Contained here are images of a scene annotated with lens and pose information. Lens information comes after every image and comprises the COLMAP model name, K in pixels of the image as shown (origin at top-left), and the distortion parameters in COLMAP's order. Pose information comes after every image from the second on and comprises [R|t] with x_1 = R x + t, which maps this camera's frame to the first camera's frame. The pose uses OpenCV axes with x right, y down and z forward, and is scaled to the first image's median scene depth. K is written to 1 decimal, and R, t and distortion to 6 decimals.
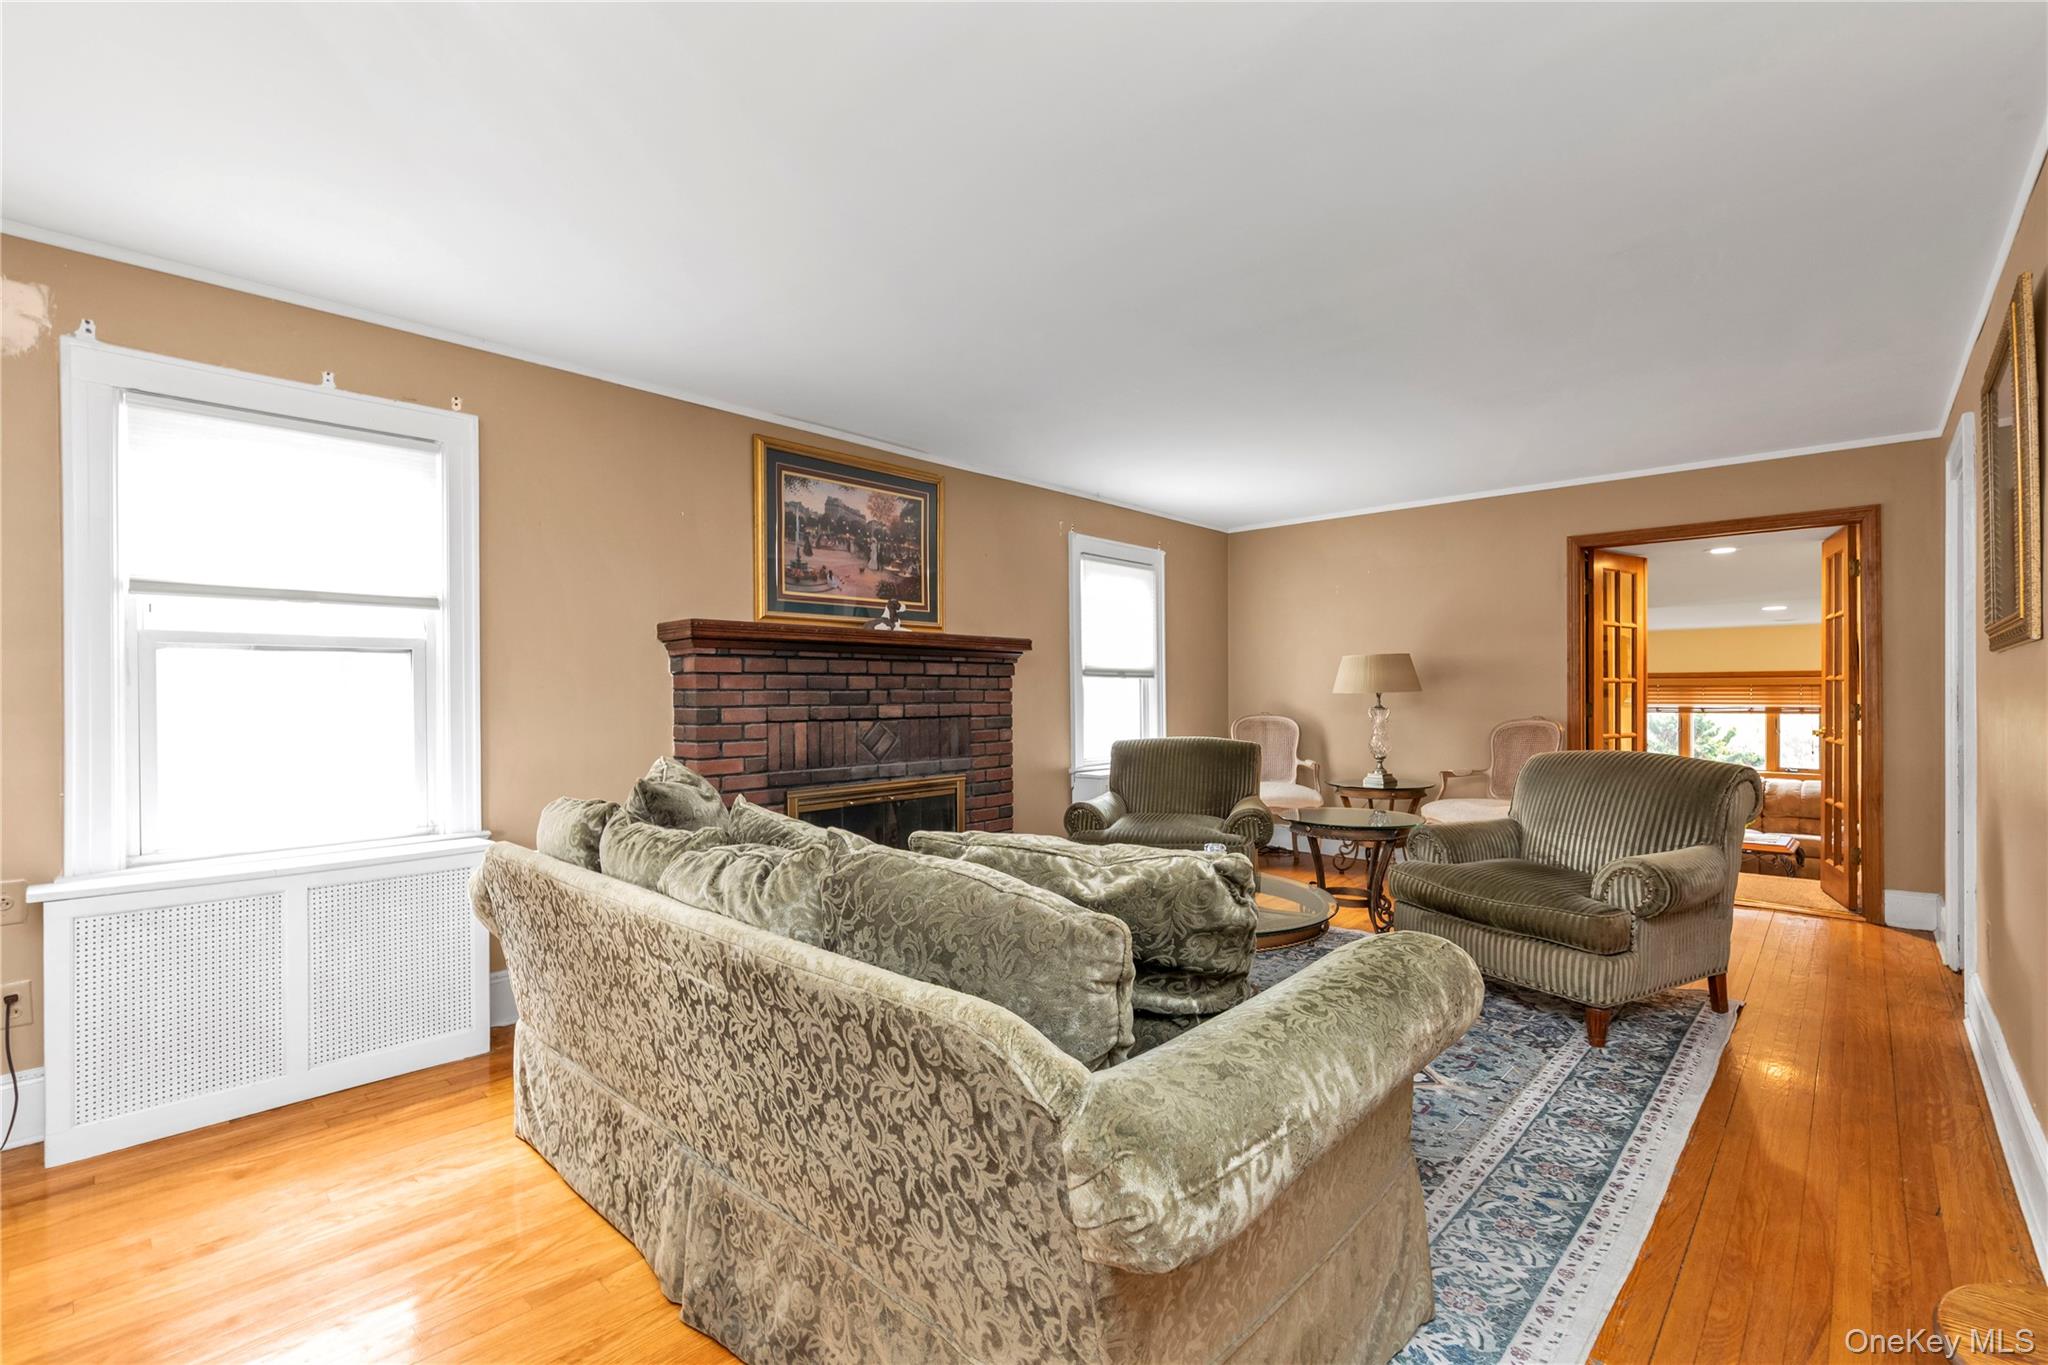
lens RADIAL K [[891.1, 0, 1022.3], [0, 891.1, 689.7], [0, 0, 1]] dist [-0.000573, 0.000087]
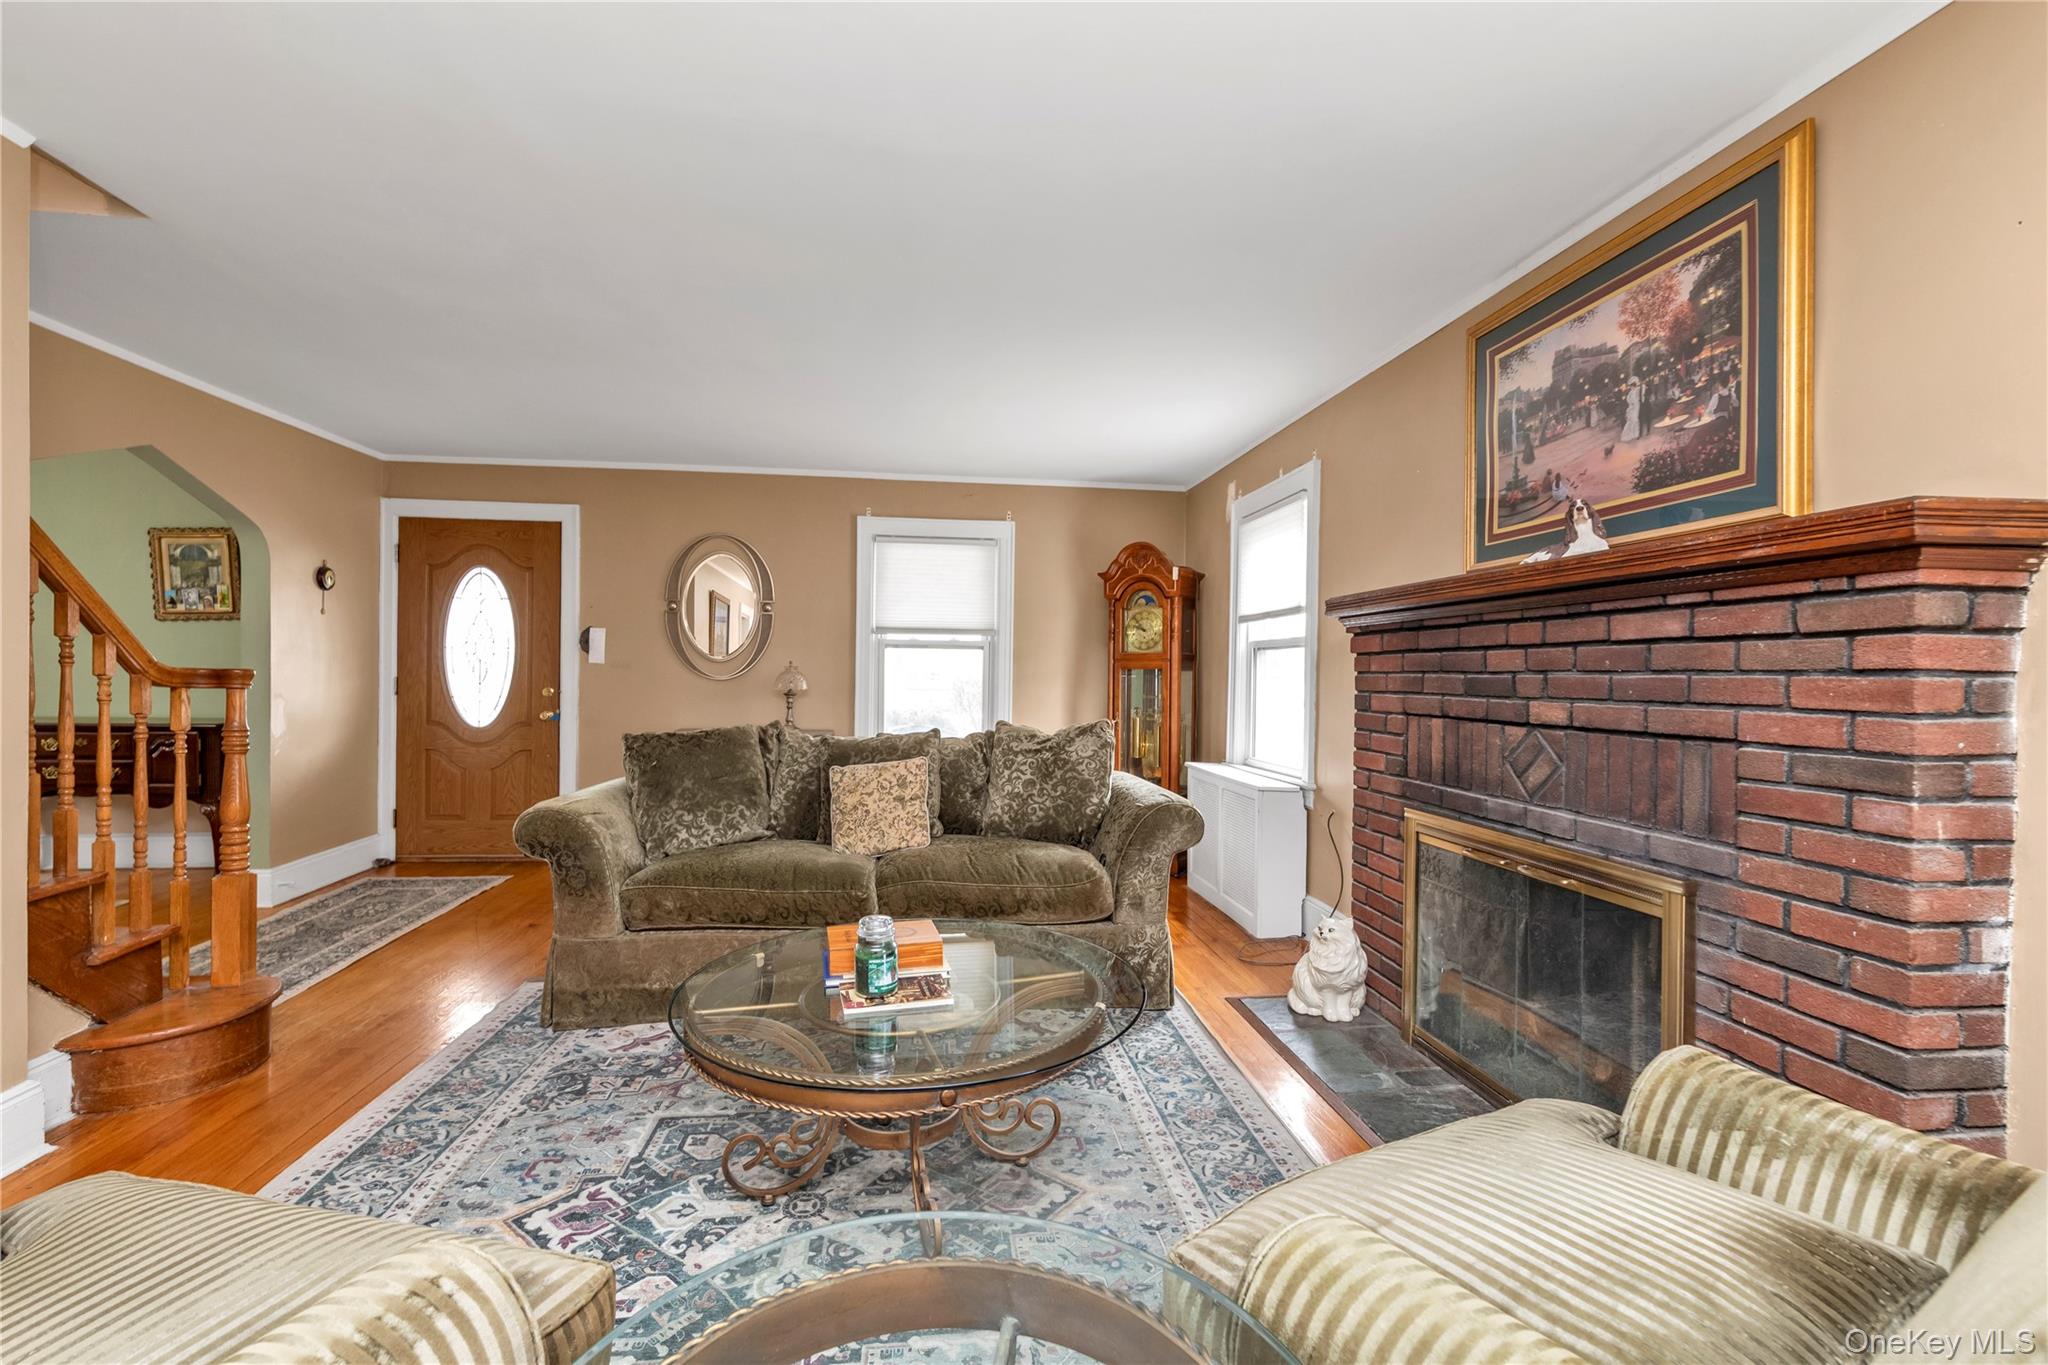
lens RADIAL K [[900.0, 0, 1029.7], [0, 900.0, 674.0], [0, 0, 1]] dist [0.000856, 0.000132]
pose [[-0.634982, -0.005585, -0.772507, 0.479447], [-0.009261, 0.999957, 0.000383, 0.003702], [0.772471, 0.007397, -0.635007, 1.120177]]
